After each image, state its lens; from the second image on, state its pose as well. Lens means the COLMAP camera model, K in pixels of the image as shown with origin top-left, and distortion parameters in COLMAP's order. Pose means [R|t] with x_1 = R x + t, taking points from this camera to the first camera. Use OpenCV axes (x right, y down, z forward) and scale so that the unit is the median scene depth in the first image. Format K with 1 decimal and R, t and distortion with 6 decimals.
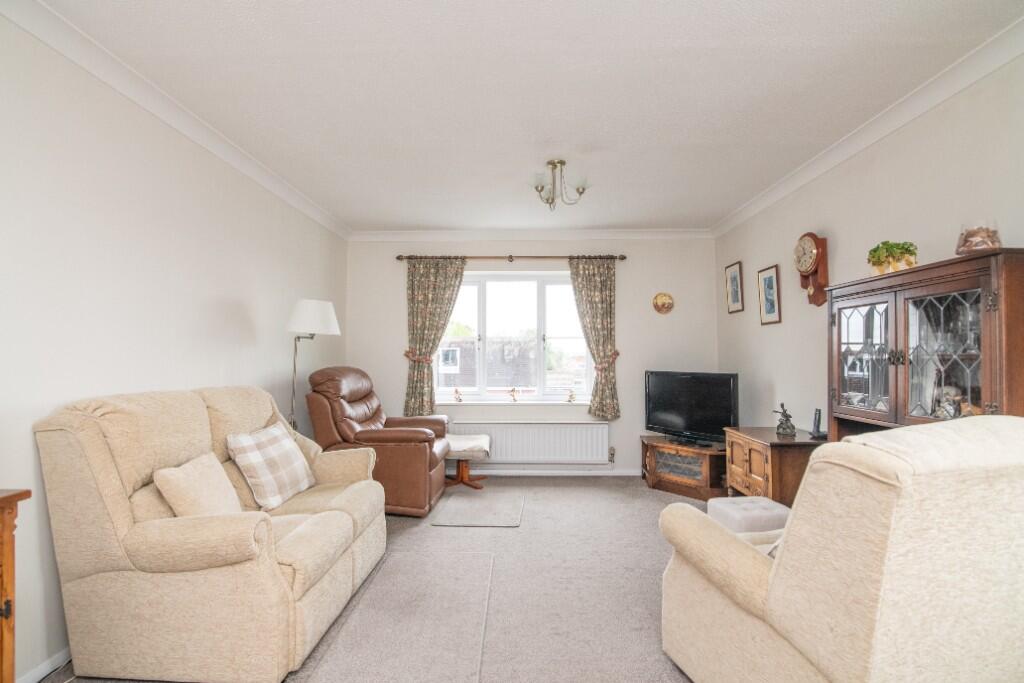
lens RADIAL K [[479.8, 0, 515.9], [0, 479.8, 346.8], [0, 0, 1]] dist [-0.002137, -0.000361]
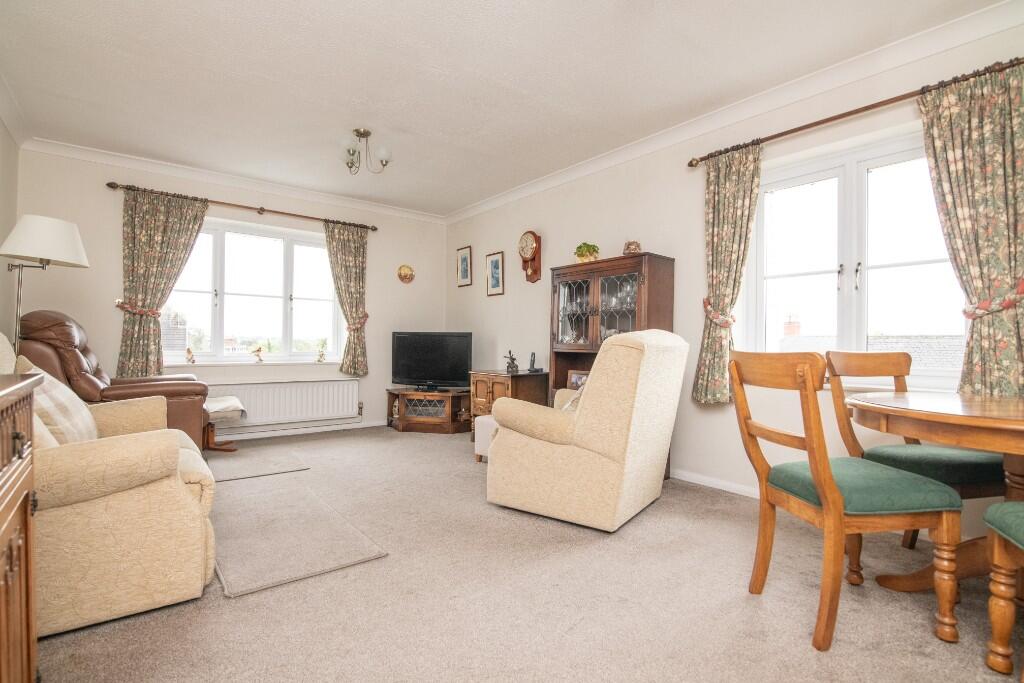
lens RADIAL K [[479.8, 0, 515.9], [0, 479.8, 346.8], [0, 0, 1]] dist [-0.002137, -0.000361]
pose [[0.773107, 0.002688, 0.634270, -0.230473], [-0.023556, 0.999423, 0.024476, 0.051870], [-0.633838, -0.033863, 0.772724, -0.068631]]
